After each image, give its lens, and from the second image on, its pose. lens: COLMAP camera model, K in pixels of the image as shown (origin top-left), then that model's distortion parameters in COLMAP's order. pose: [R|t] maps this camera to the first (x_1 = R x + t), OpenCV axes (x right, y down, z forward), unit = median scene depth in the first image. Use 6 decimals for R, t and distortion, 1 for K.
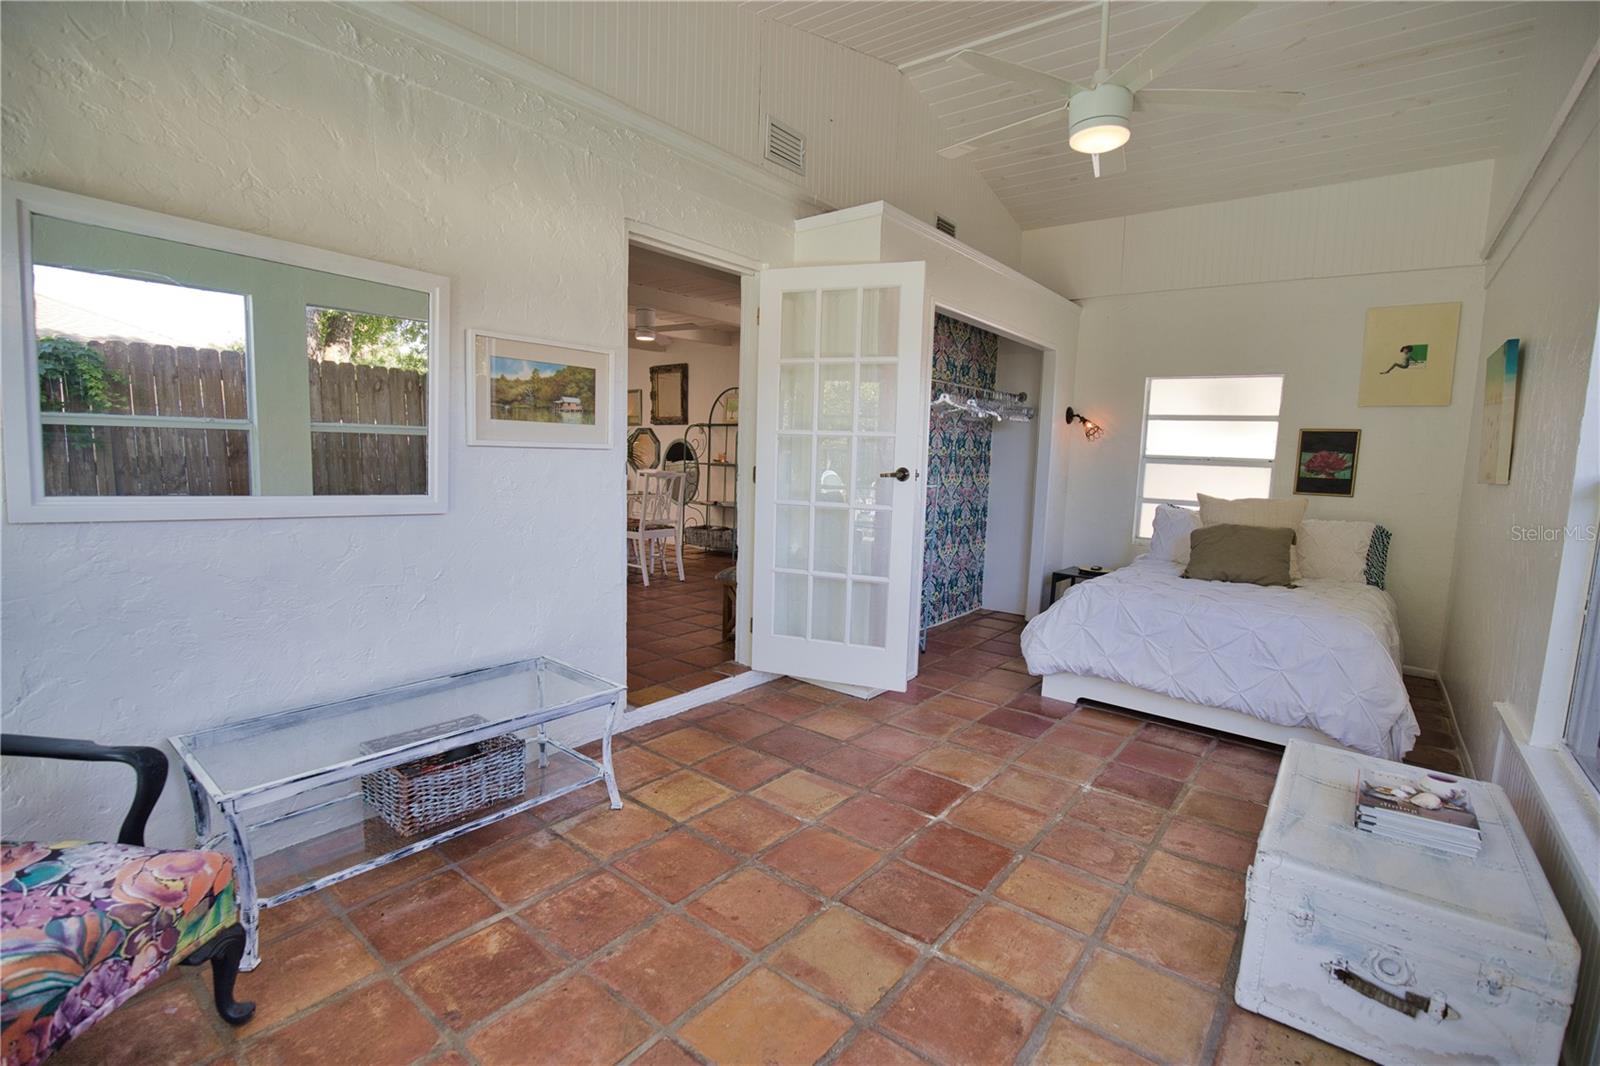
lens RADIAL K [[731.3, 0, 811.6], [0, 731.3, 534.3], [0, 0, 1]] dist [-0.032186, 0.006041]
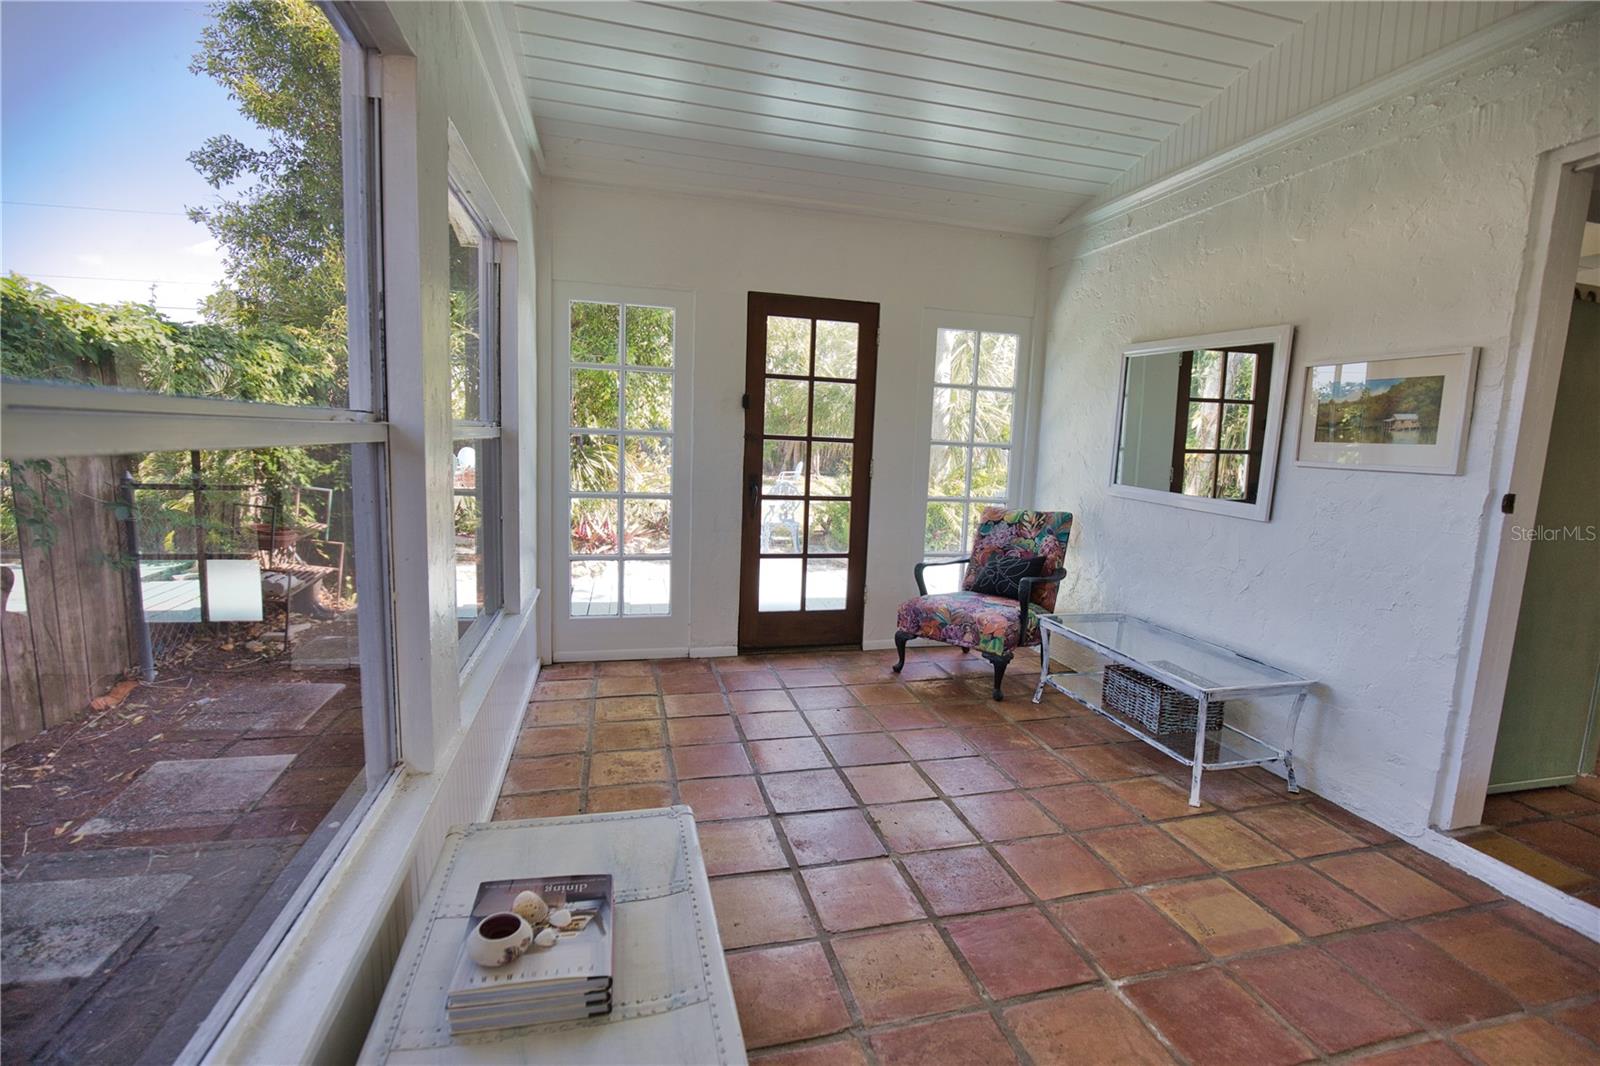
lens RADIAL K [[731.3, 0, 808.4], [0, 731.3, 532.4], [0, 0, 1]] dist [-0.032186, 0.006041]
pose [[-0.612456, 0.041738, -0.789402, 0.844649], [-0.148872, 0.974647, 0.167034, -0.093475], [0.776360, 0.219821, -0.590715, 1.056880]]
